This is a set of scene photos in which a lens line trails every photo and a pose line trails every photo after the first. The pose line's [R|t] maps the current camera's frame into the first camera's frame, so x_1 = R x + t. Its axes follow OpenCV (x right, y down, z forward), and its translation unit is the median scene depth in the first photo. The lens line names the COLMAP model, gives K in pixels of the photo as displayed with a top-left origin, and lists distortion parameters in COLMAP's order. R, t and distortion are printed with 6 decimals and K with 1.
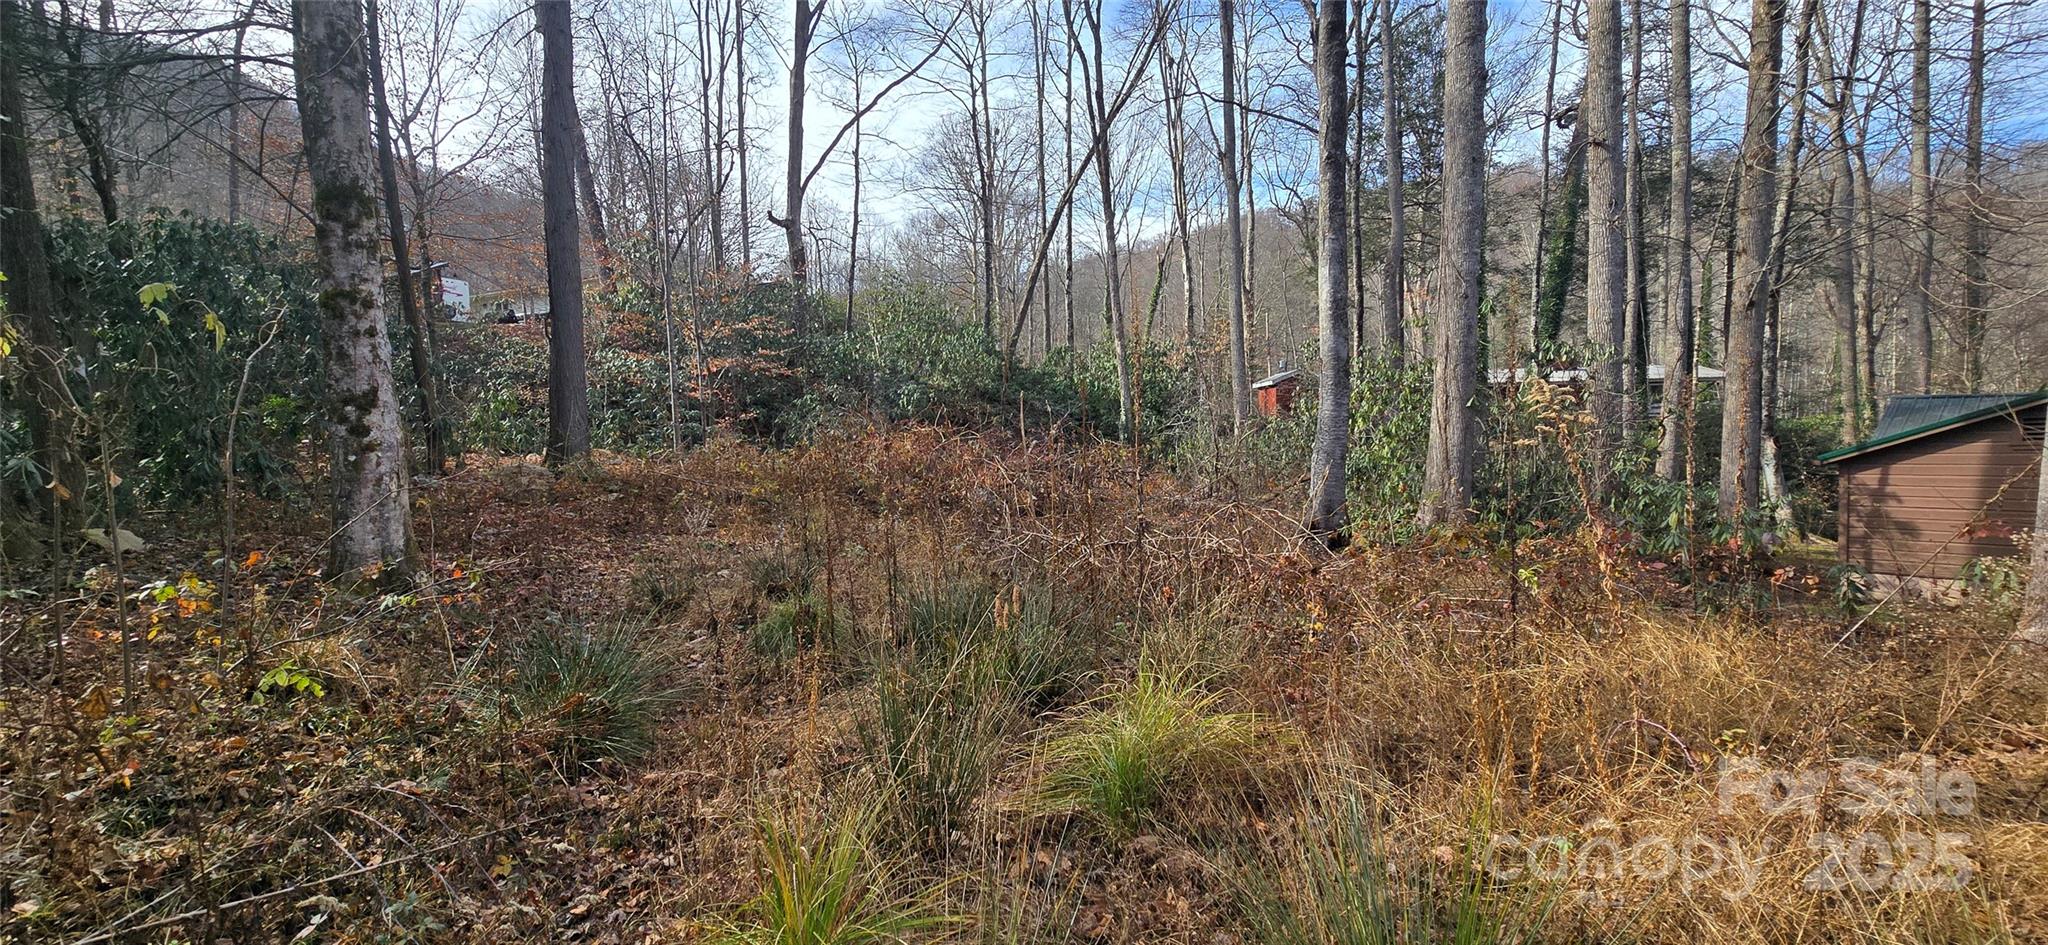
lens RADIAL K [[841.4, 0, 1026.2], [0, 841.4, 467.6], [0, 0, 1]] dist [0.000435, -0.000008]
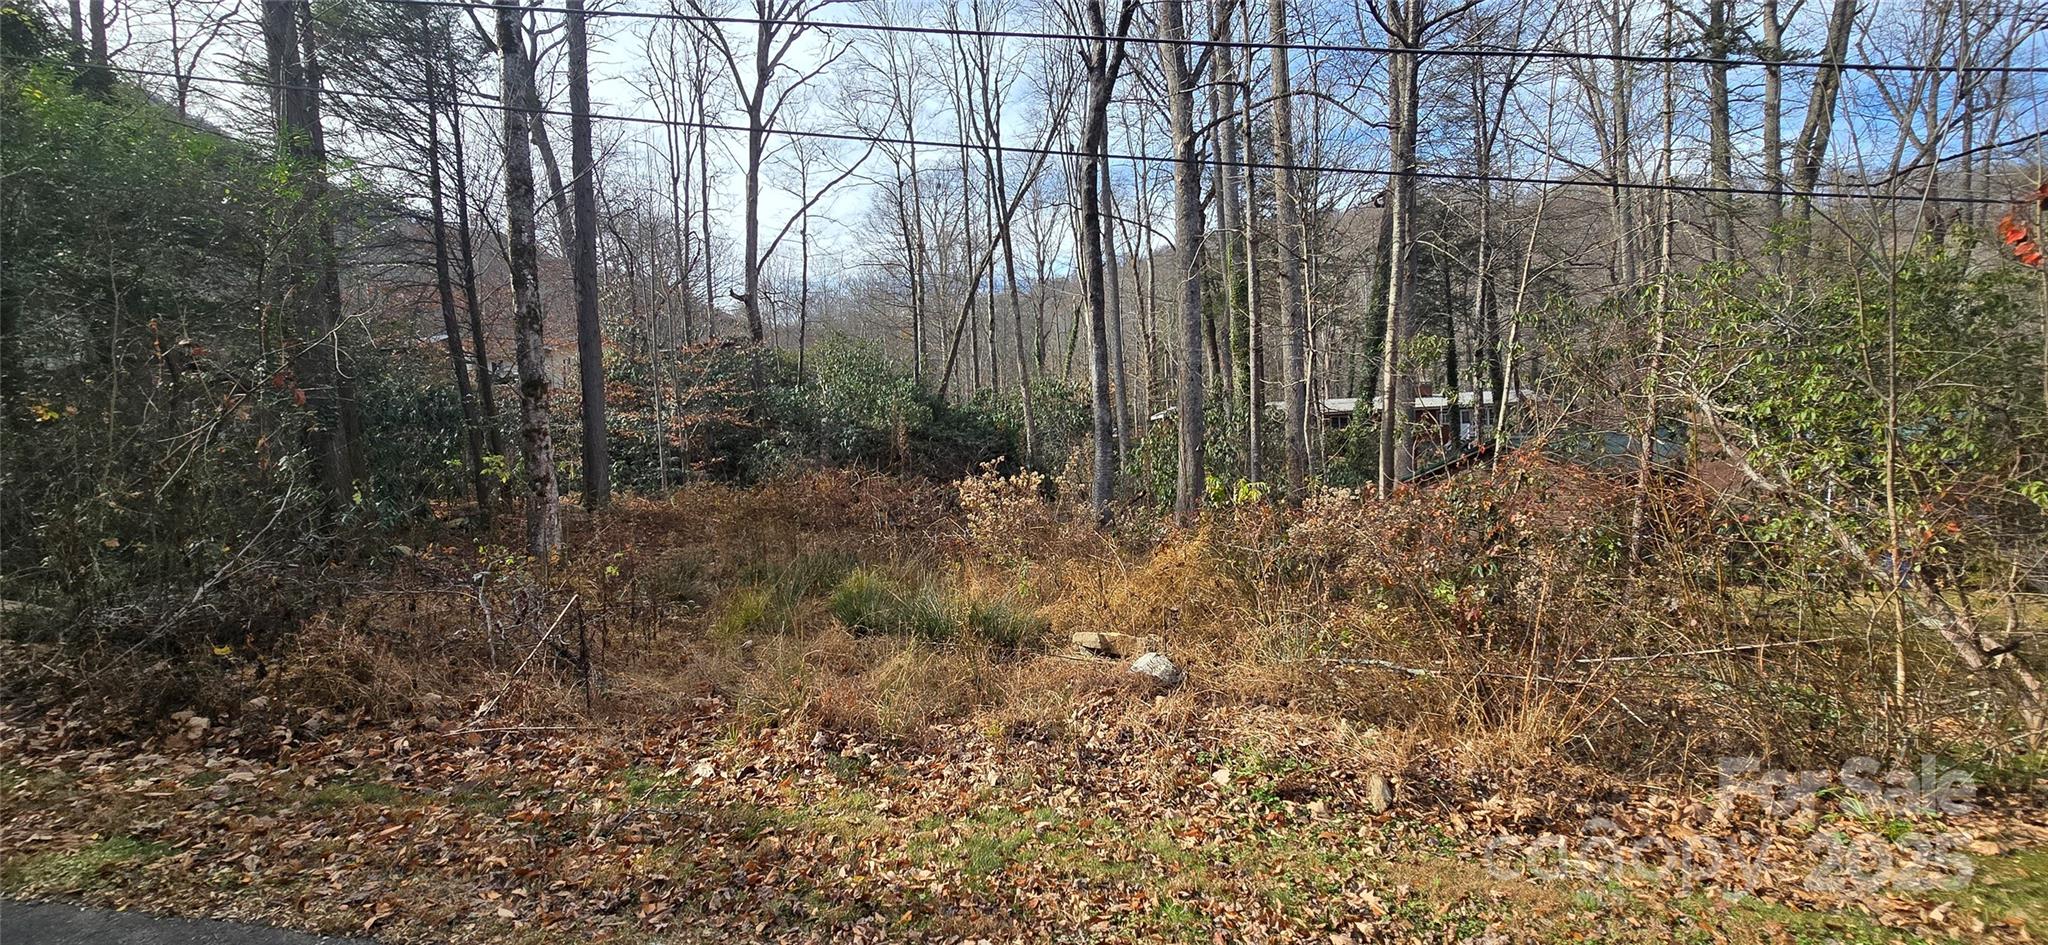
lens RADIAL K [[853.7, 0, 1044.5], [0, 853.7, 476.4], [0, 0, 1]] dist [0.000125, -0.000008]
pose [[0.998245, -0.021080, 0.055345, 0.069585], [0.021808, 0.999683, -0.012584, -0.006697], [-0.055062, 0.013769, 0.998388, -0.240166]]
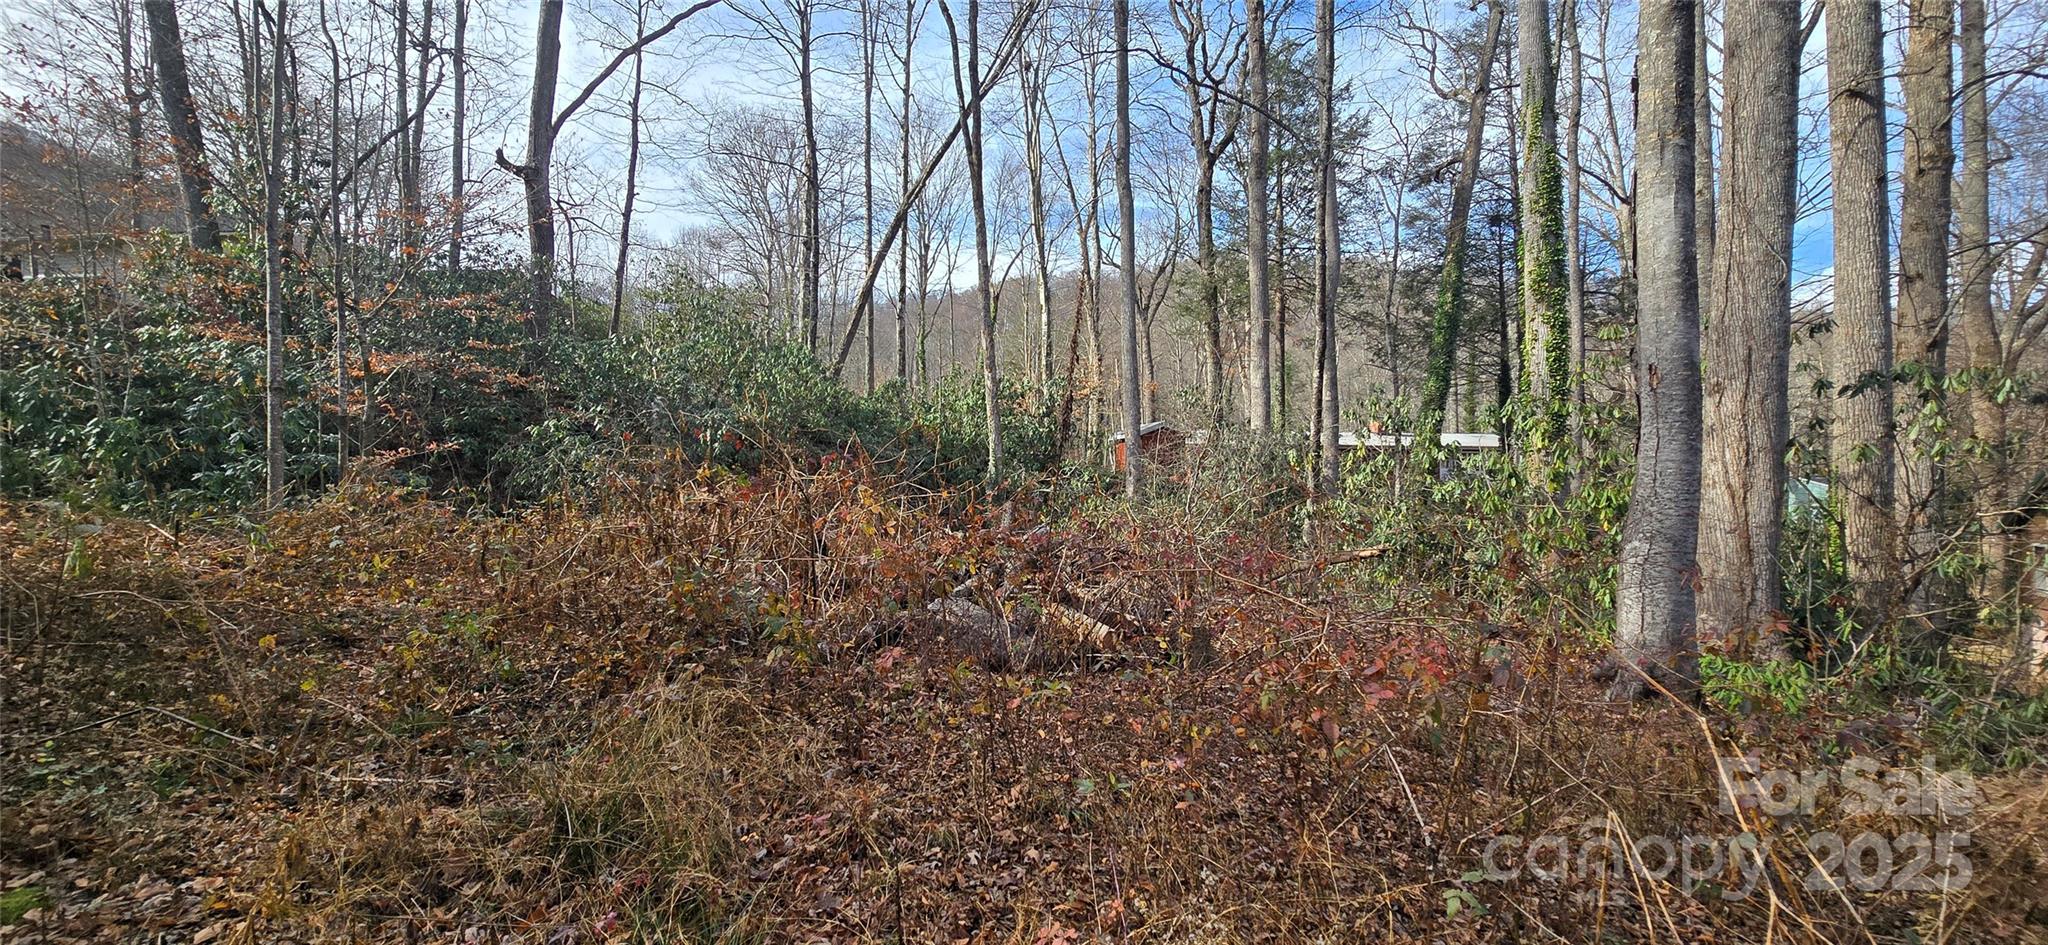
lens RADIAL K [[841.4, 0, 1026.2], [0, 841.4, 467.6], [0, 0, 1]] dist [0.000435, -0.000008]
pose [[0.961518, 0.030157, 0.273080, -0.068565], [-0.012585, 0.997749, -0.065872, -0.008993], [-0.274452, 0.059901, 0.959733, 0.228308]]
